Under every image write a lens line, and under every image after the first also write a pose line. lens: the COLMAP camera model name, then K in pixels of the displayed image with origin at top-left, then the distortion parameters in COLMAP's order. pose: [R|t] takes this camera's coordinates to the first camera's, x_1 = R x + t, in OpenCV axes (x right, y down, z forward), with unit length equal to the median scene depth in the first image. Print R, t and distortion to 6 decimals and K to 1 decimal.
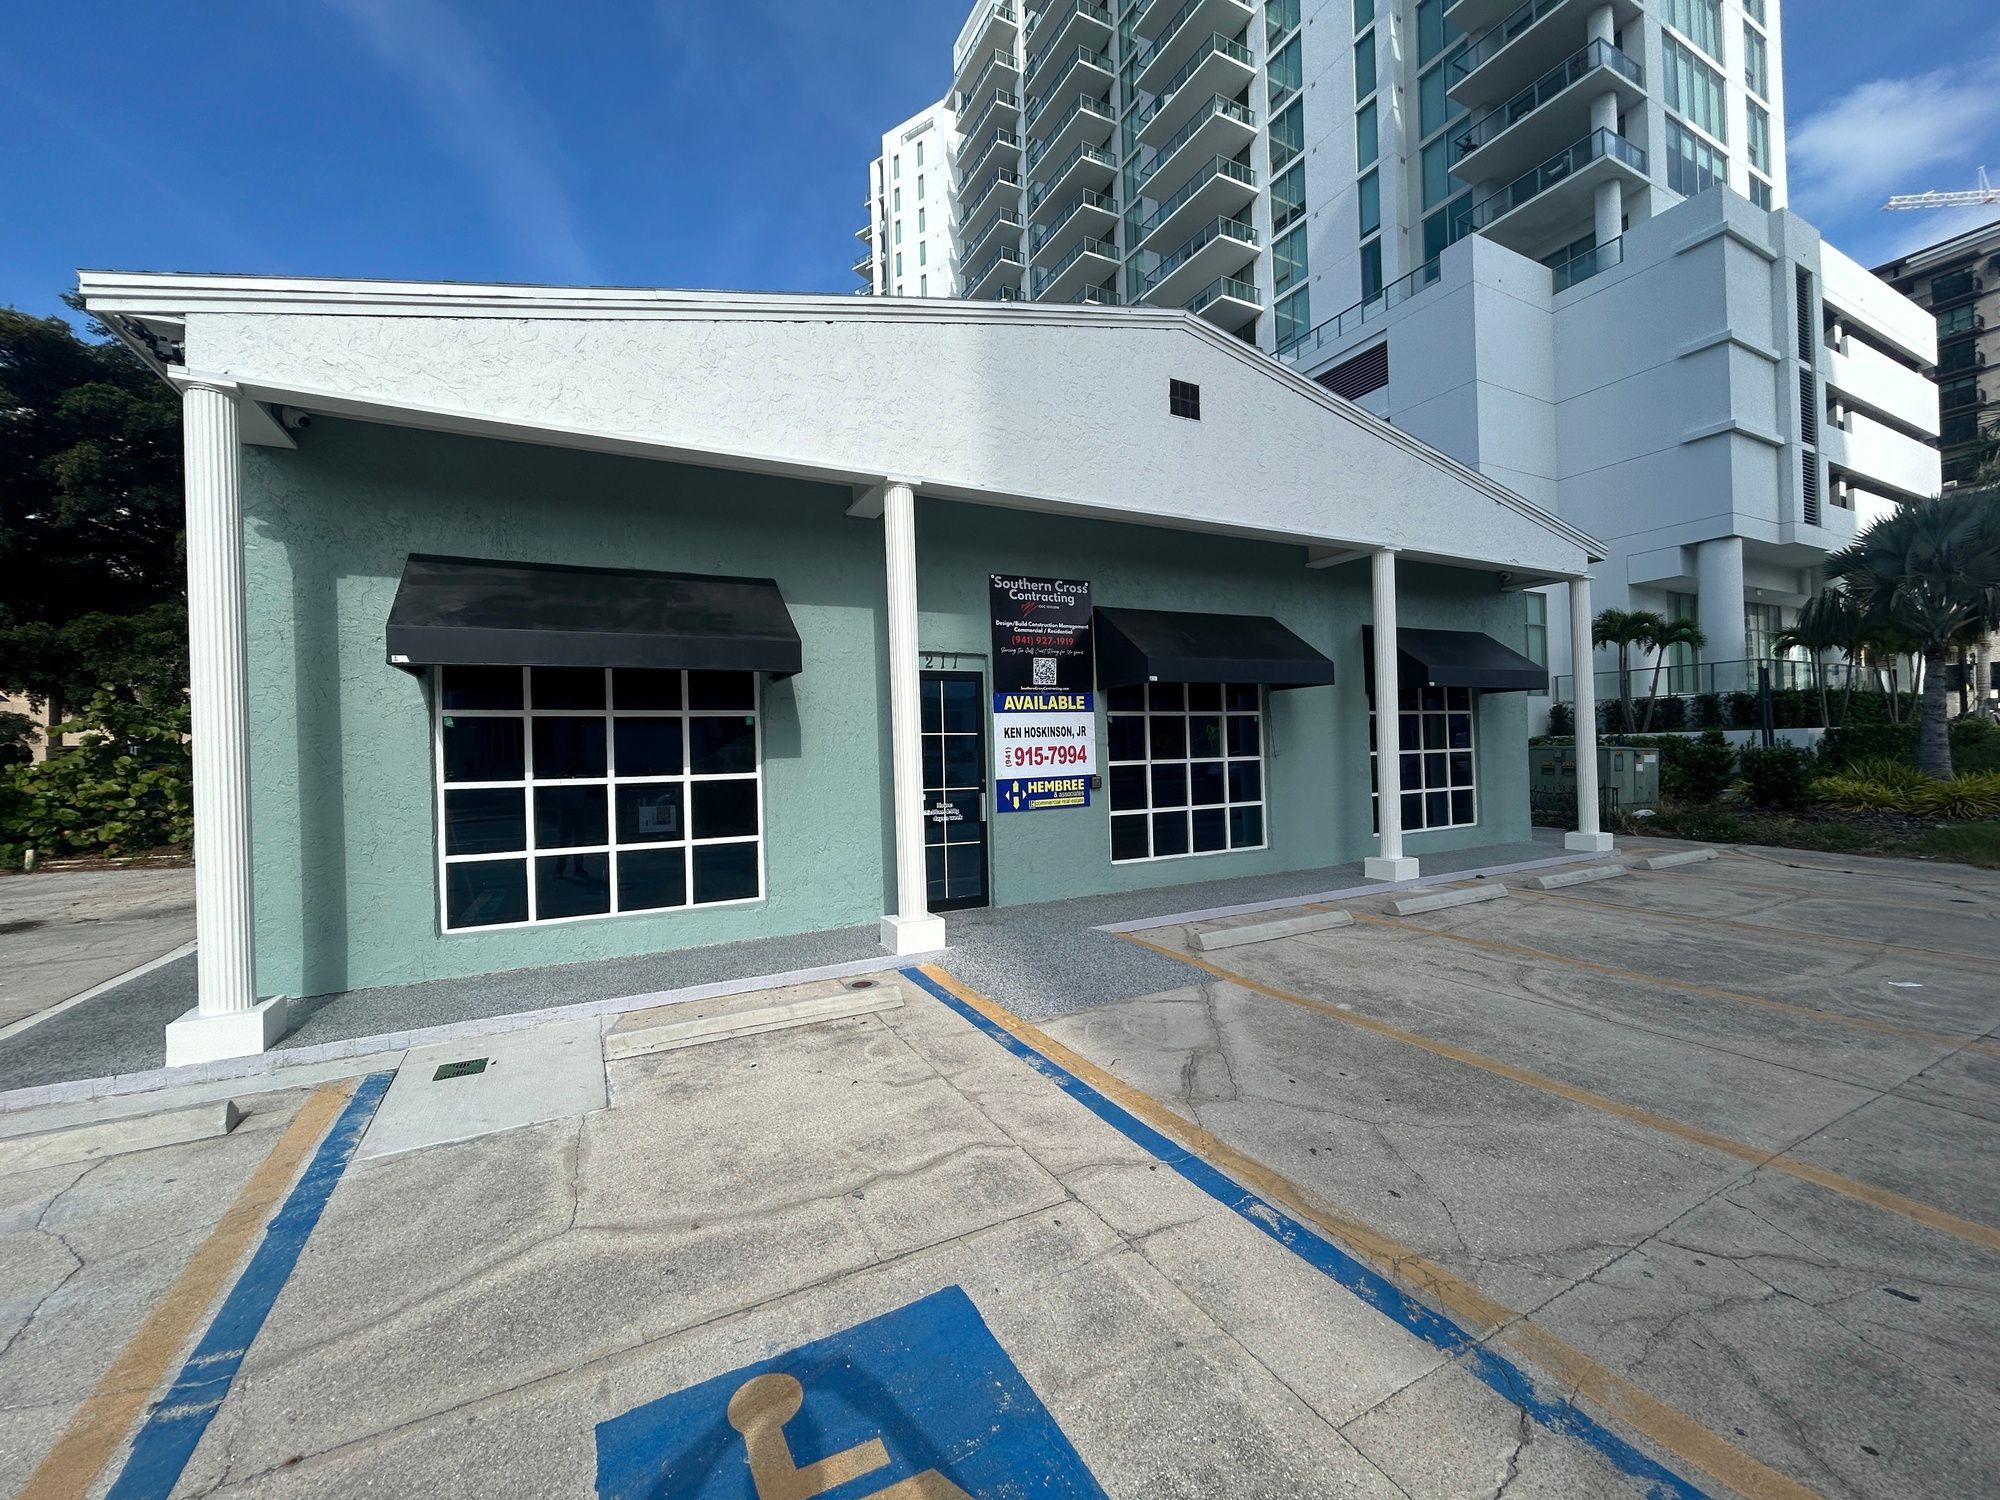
lens RADIAL K [[797.4, 0, 999.5], [0, 797.4, 751.3], [0, 0, 1]] dist [0.000656, -0.000940]
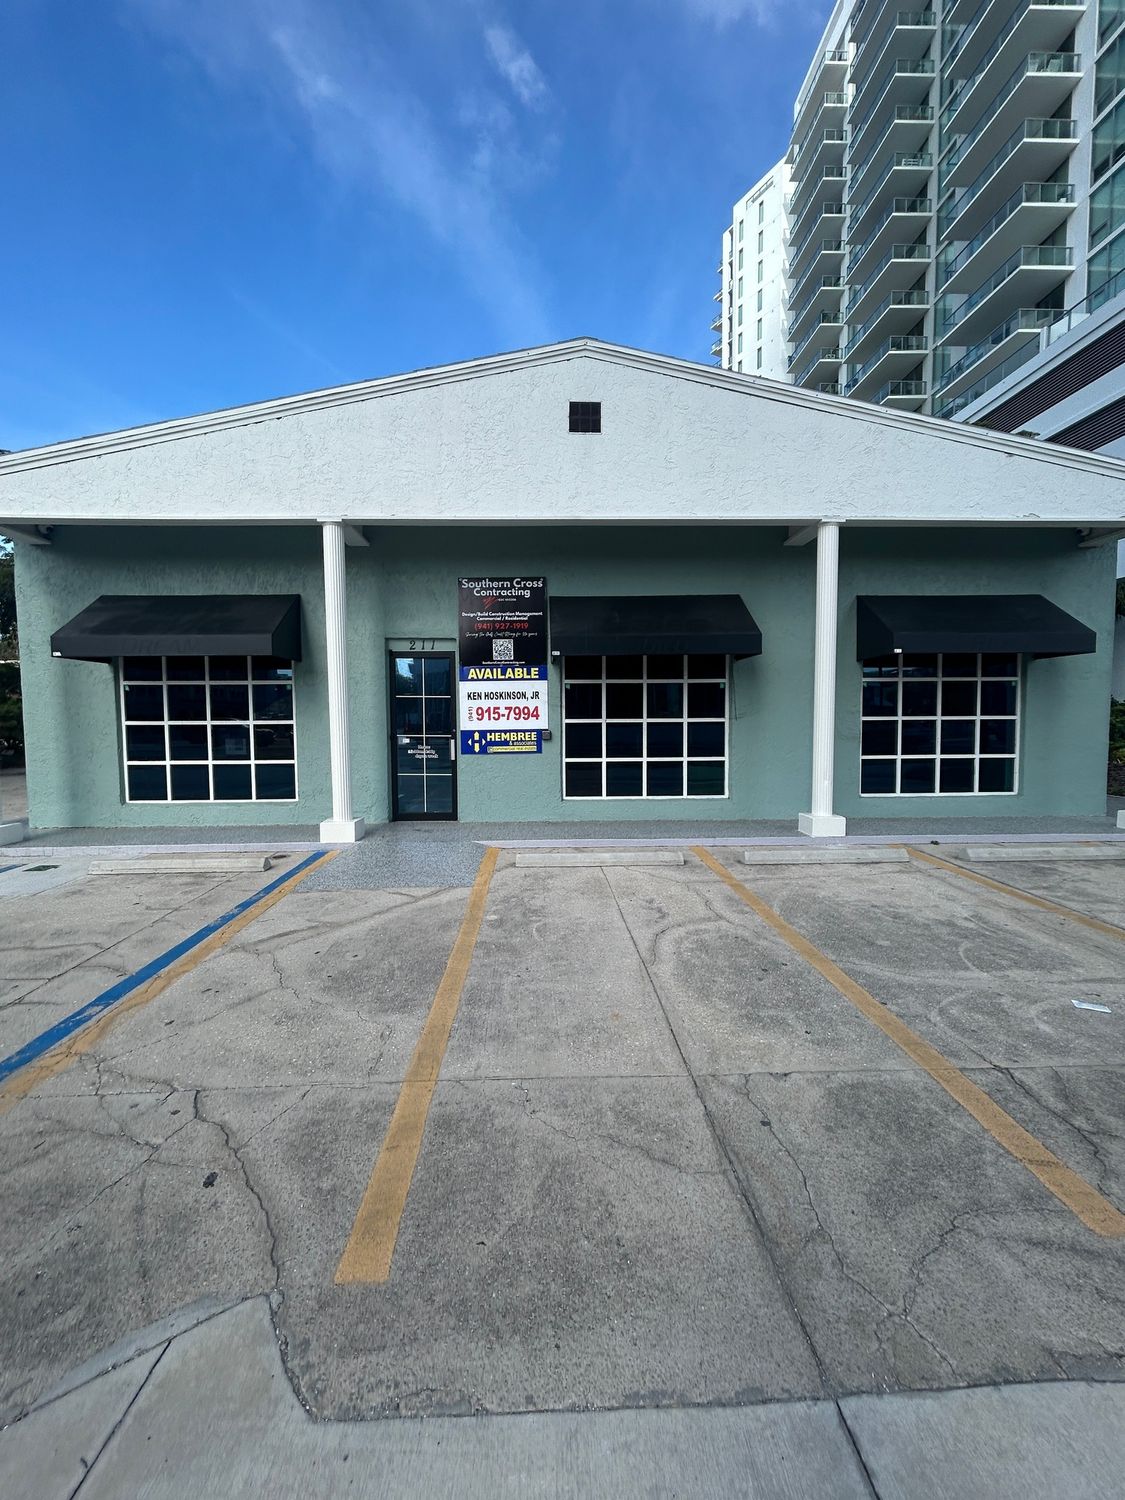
lens RADIAL K [[598.0, 0, 561.4], [0, 598.0, 753.6], [0, 0, 1]] dist [0.000656, -0.000940]
pose [[0.900393, 0.047865, -0.432437, 0.617242], [-0.017222, 0.997072, 0.074504, -0.004300], [0.434737, -0.059635, 0.898581, 0.150172]]
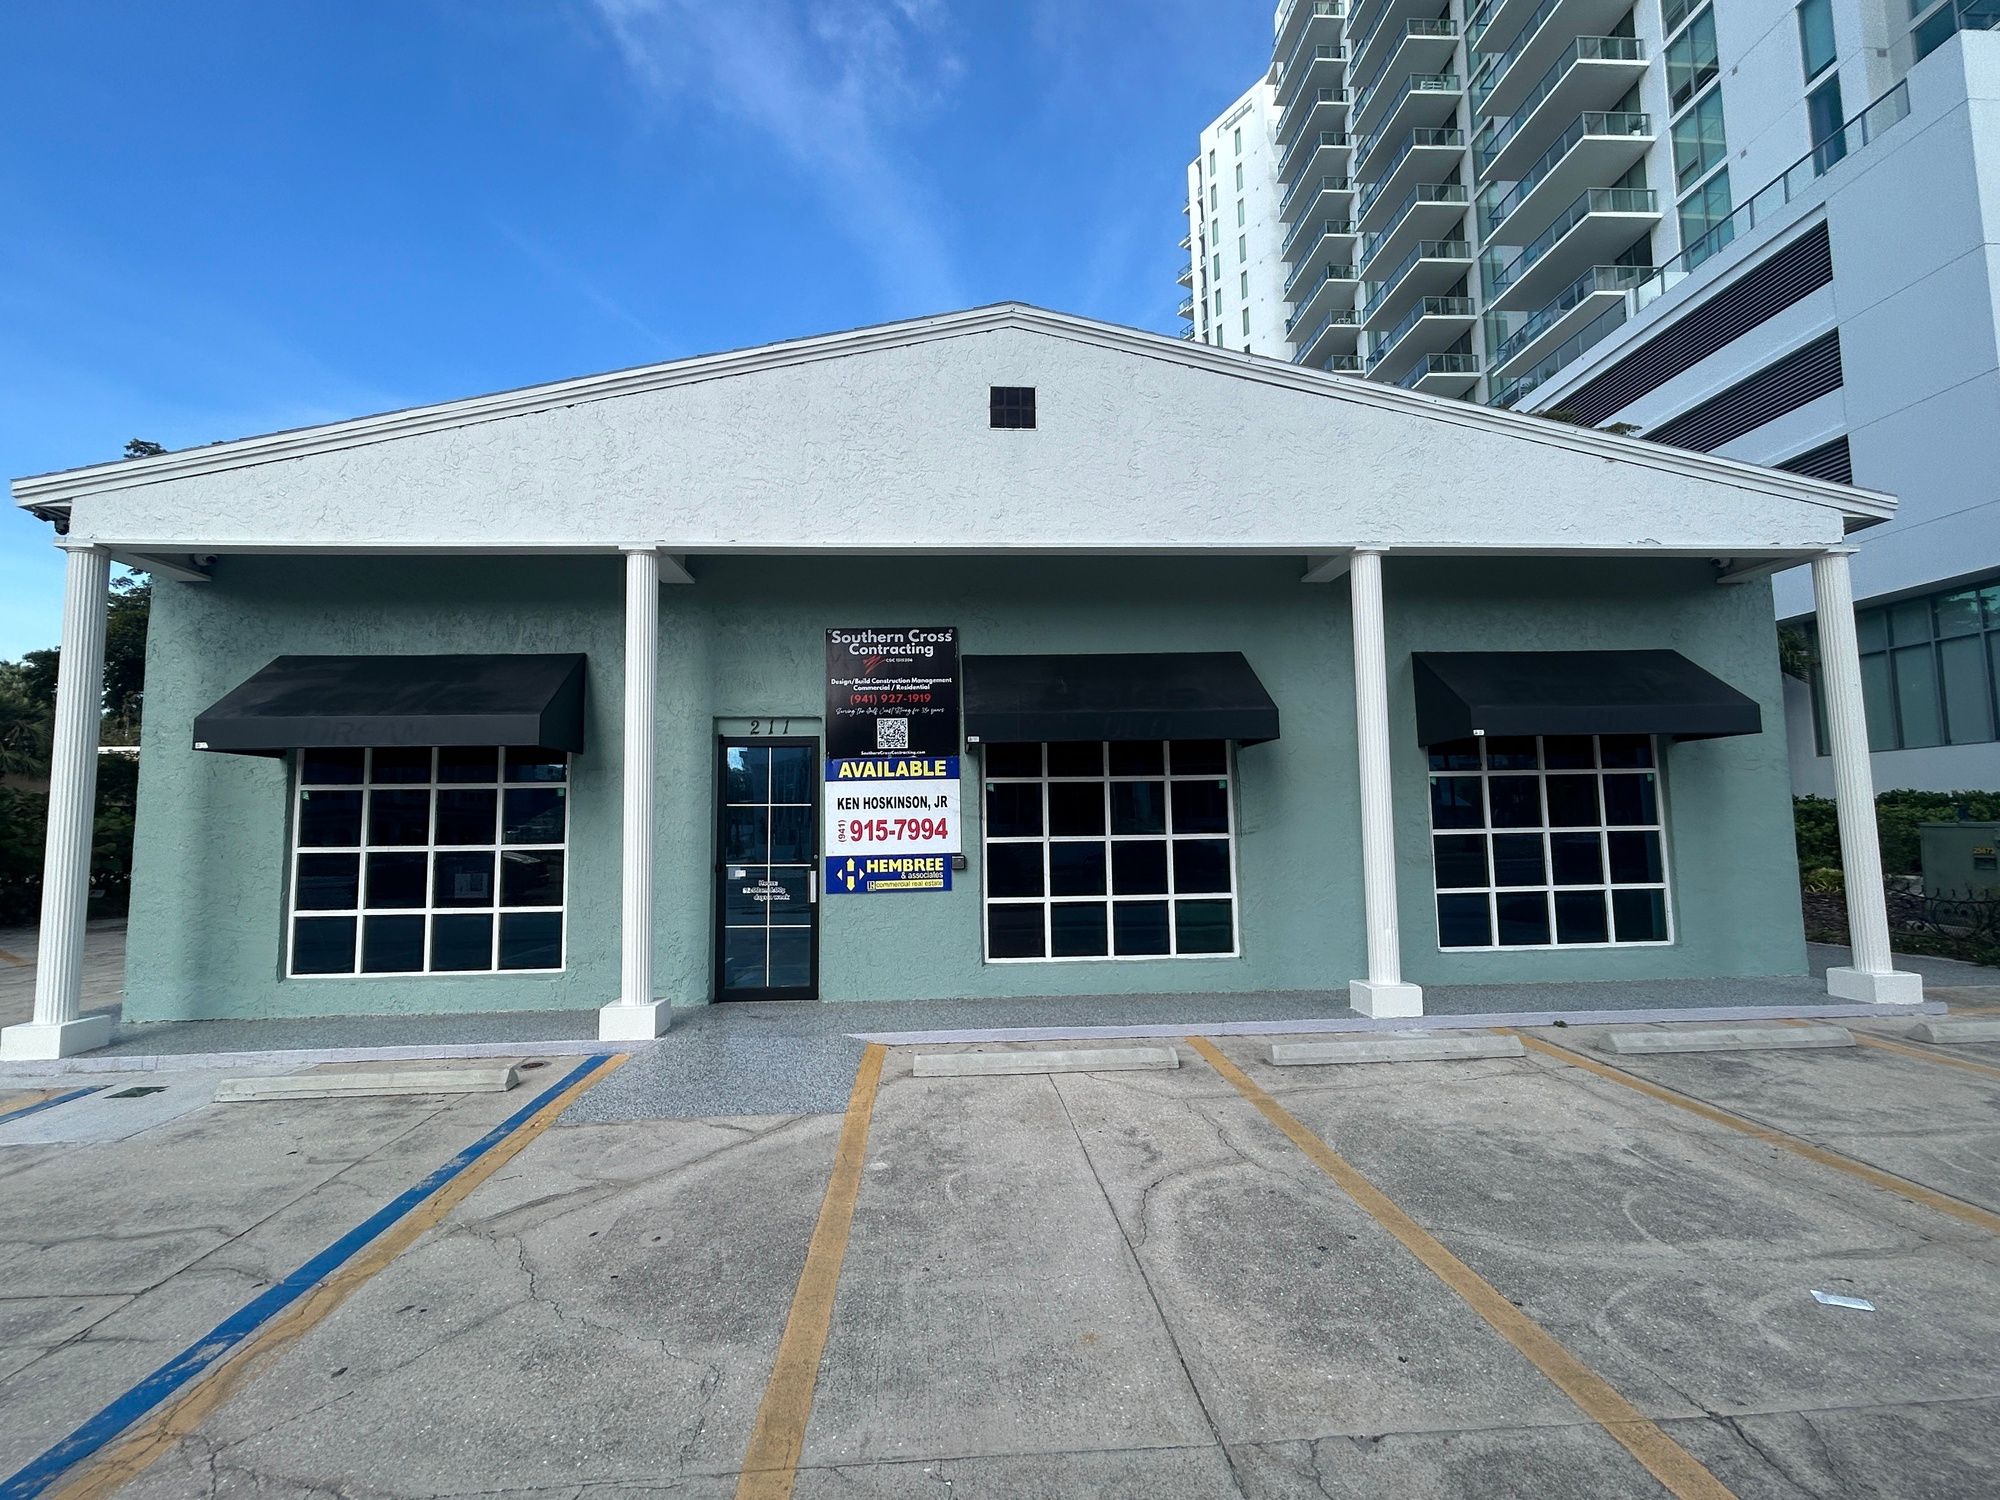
lens RADIAL K [[913.1, 0, 1000.7], [0, 913.1, 749.3], [0, 0, 1]] dist [-0.001061, 0.001480]
pose [[0.913812, -0.021047, -0.405593, 0.607946], [-0.008374, 0.997468, -0.070628, -0.013789], [0.406052, 0.067937, 0.911321, 0.143957]]
